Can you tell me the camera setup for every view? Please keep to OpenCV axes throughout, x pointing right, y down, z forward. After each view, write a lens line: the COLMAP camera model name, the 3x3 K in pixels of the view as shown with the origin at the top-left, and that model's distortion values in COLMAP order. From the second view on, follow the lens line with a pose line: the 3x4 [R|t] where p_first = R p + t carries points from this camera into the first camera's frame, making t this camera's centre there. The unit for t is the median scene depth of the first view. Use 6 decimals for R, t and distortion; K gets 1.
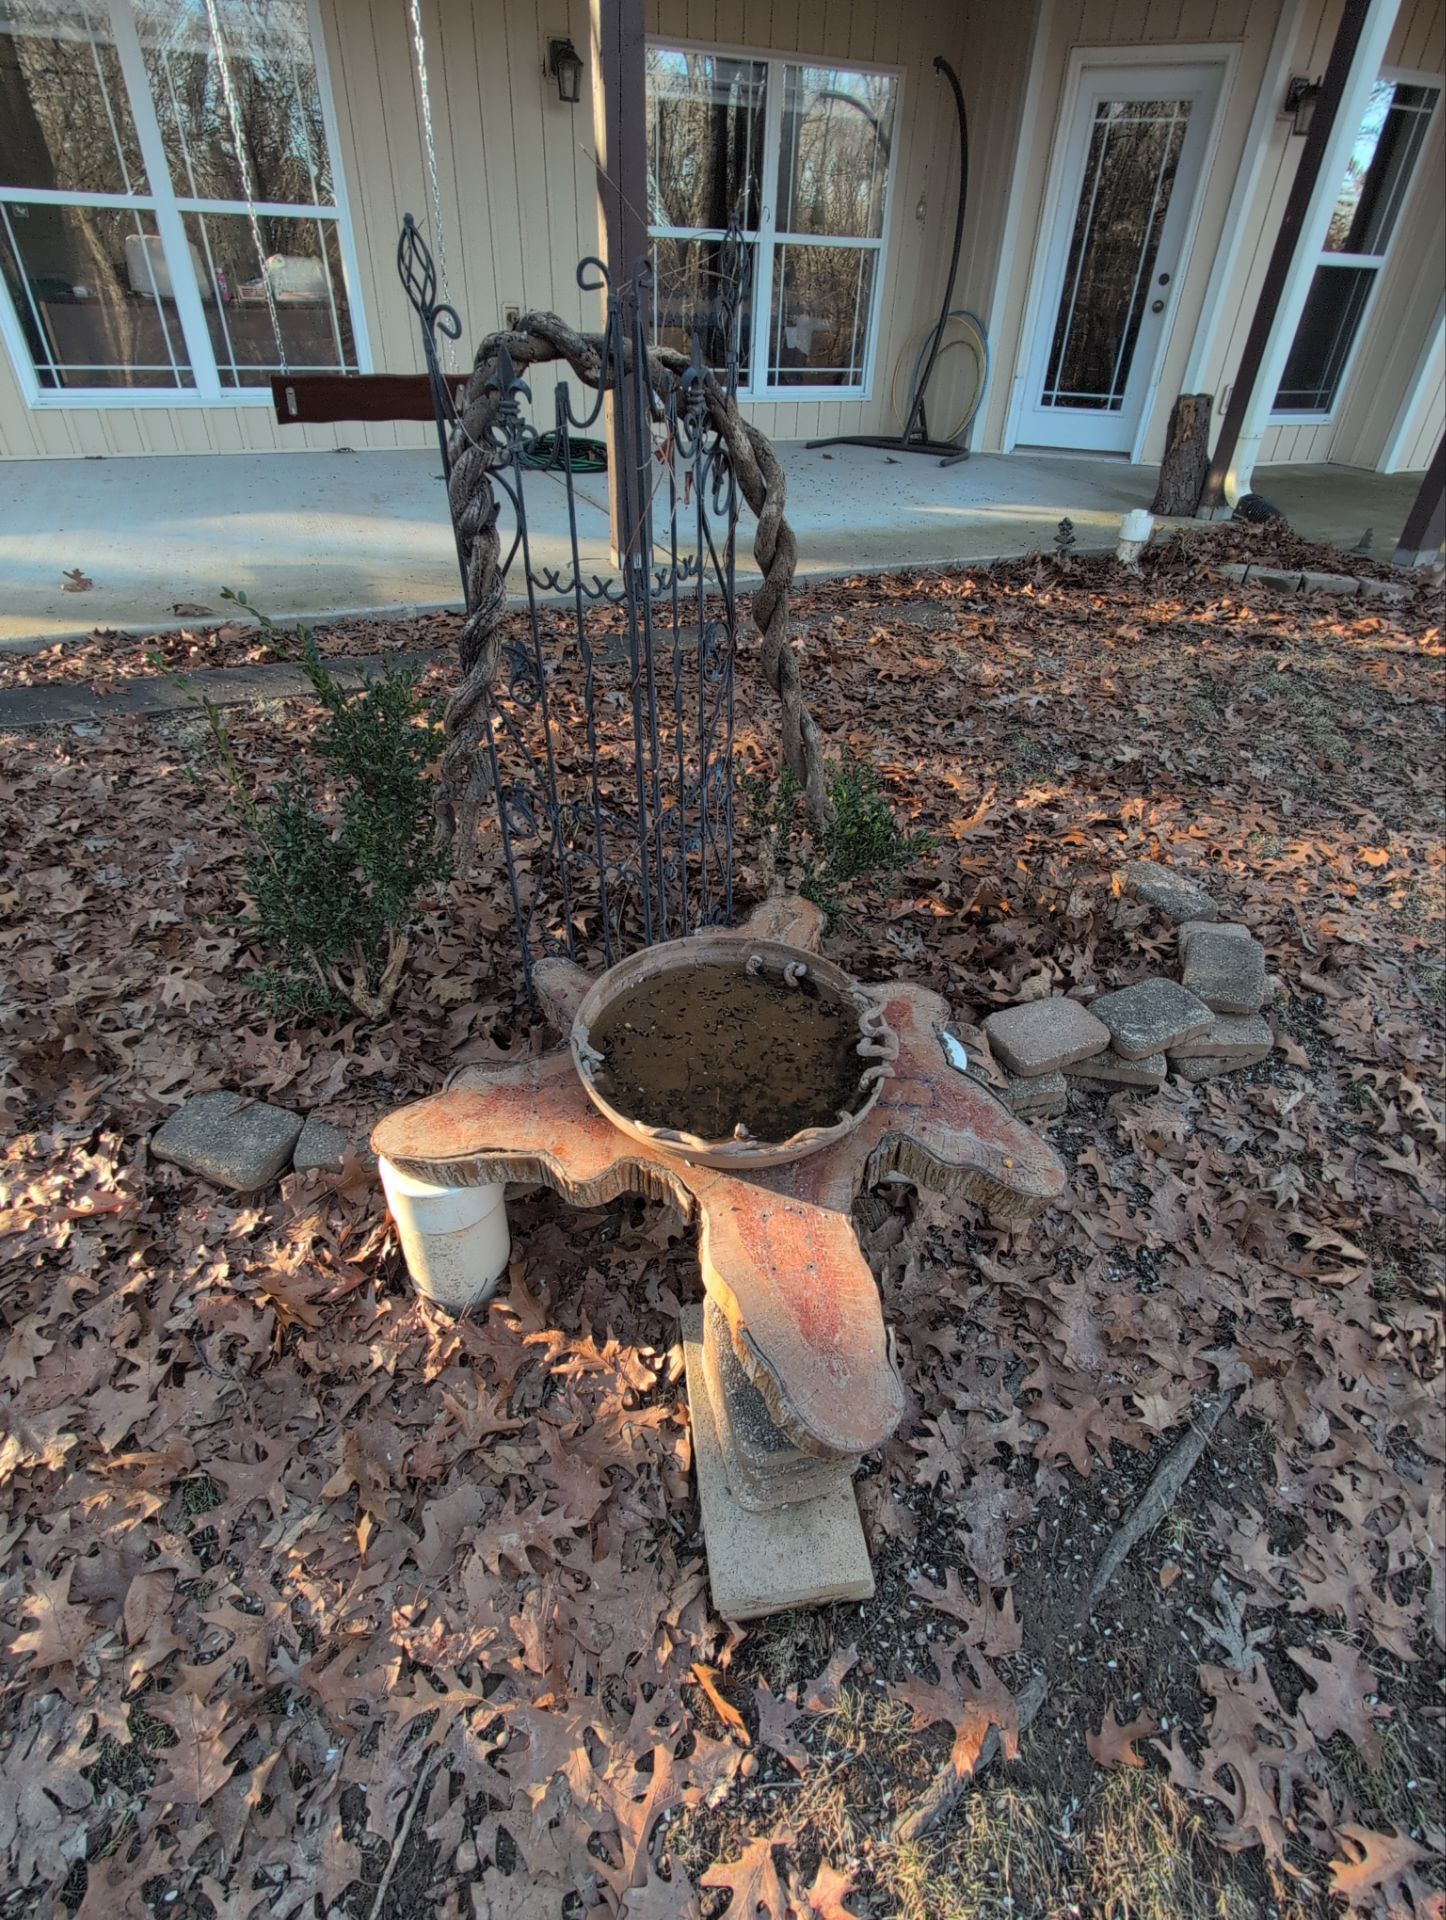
lens RADIAL K [[963.5, 0, 721.5], [0, 963.5, 961.7], [0, 0, 1]] dist [-0.000039, 0.000132]
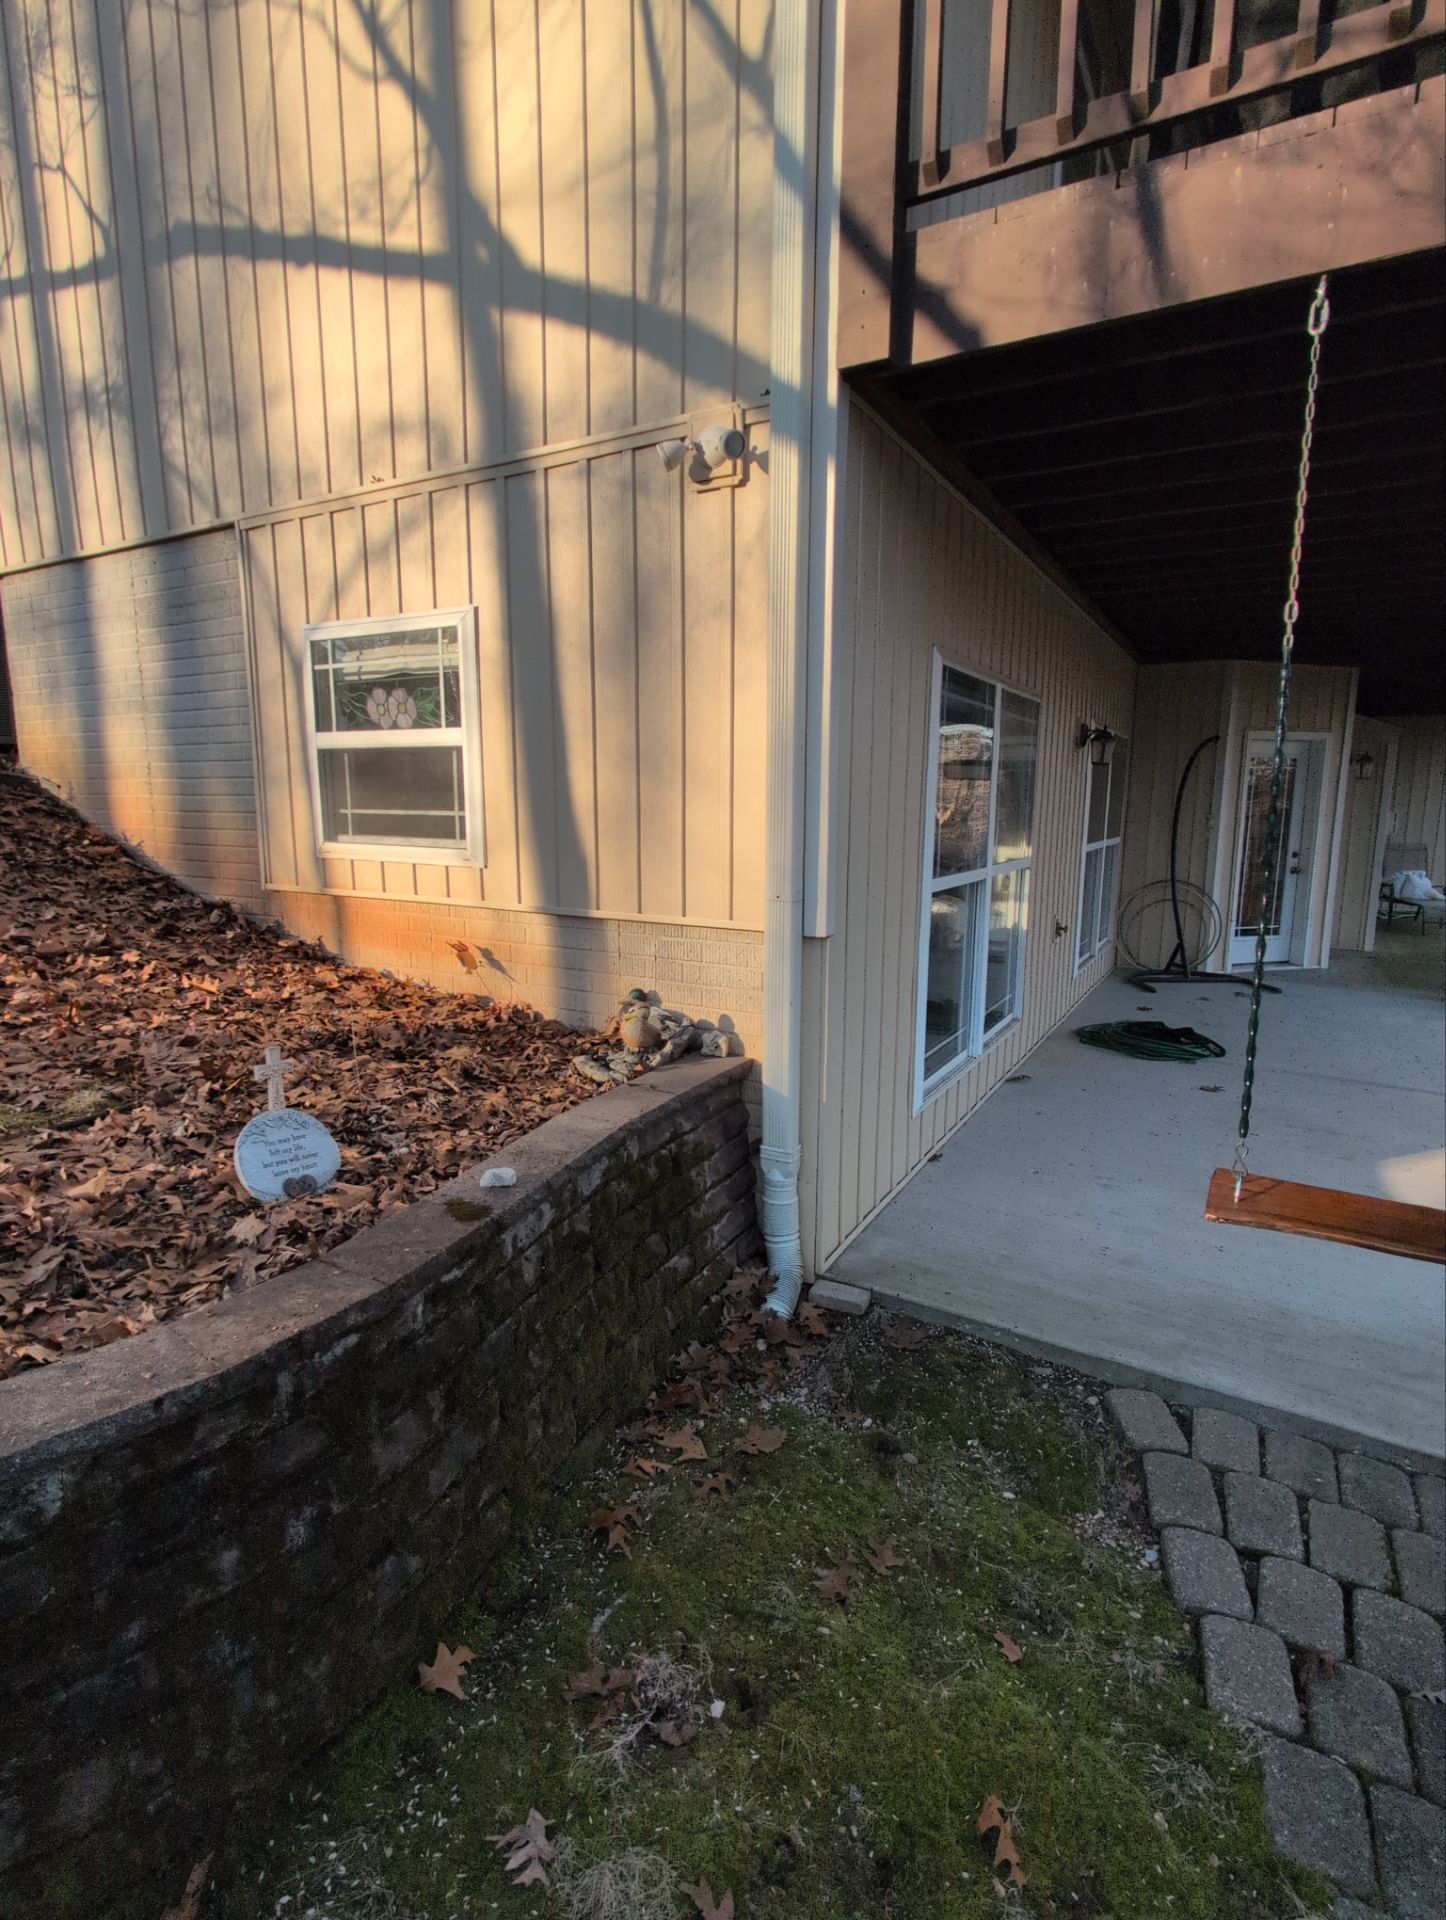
lens RADIAL K [[963.5, 0, 721.5], [0, 963.5, 961.7], [0, 0, 1]] dist [-0.000039, 0.000132]
pose [[0.797715, -0.126063, 0.589711, -1.893490], [0.361373, 0.882801, -0.300120, -0.779145], [-0.482764, 0.452516, 0.749779, 0.715996]]
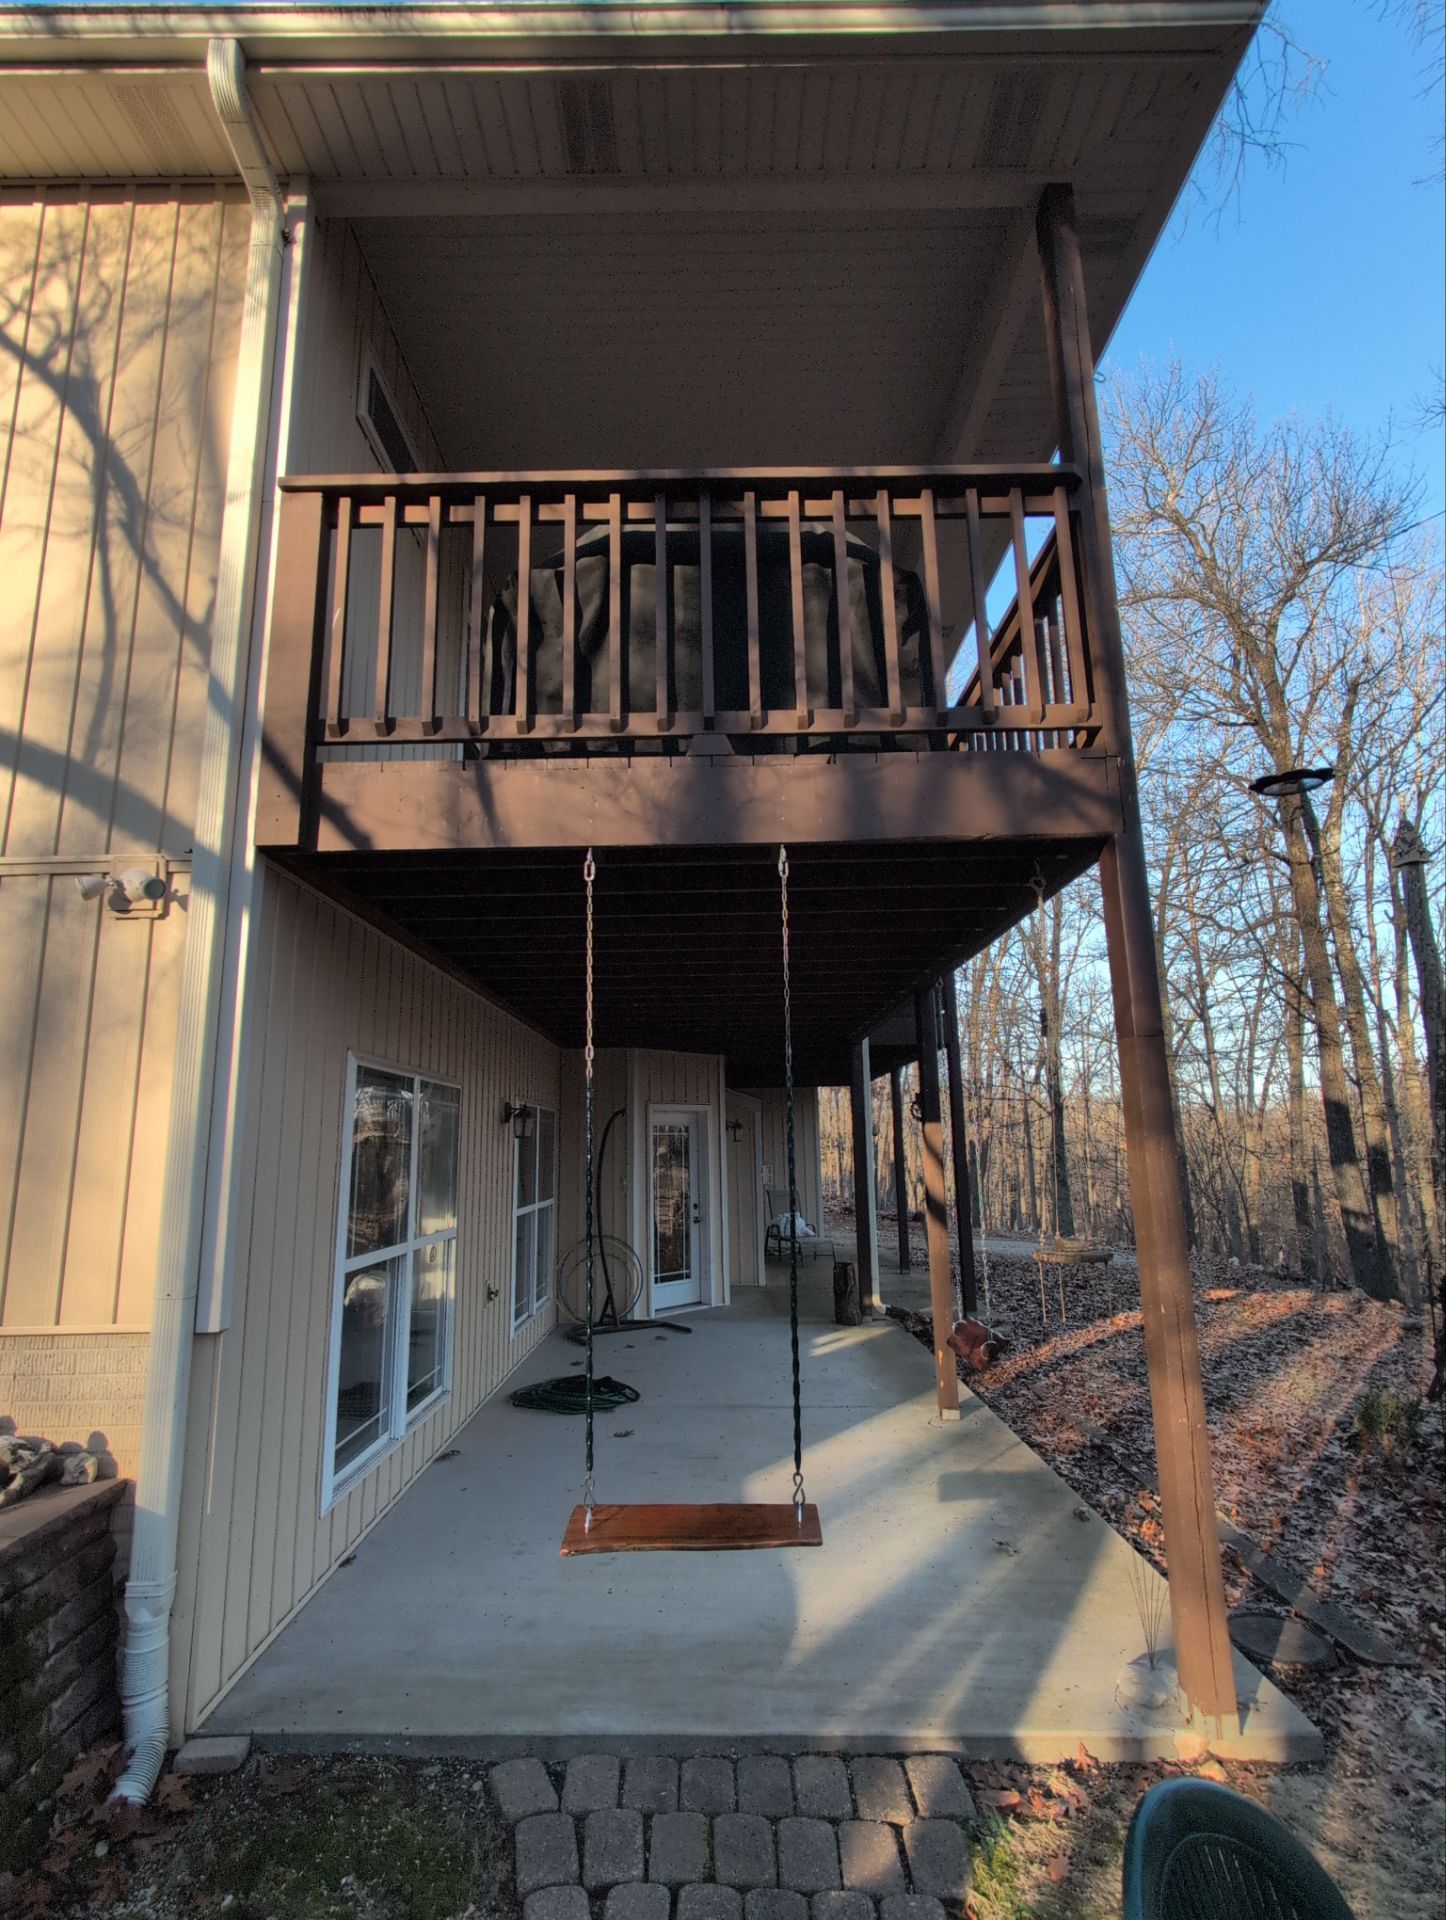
lens RADIAL K [[964.1, 0, 719.0], [0, 964.1, 958.6], [0, 0, 1]] dist [-0.001741, 0.001572]
pose [[0.389896, 0.142971, 0.909692, -1.978456], [0.554573, 0.752183, -0.355907, -0.714865], [-0.735139, 0.643257, 0.213986, 0.567147]]
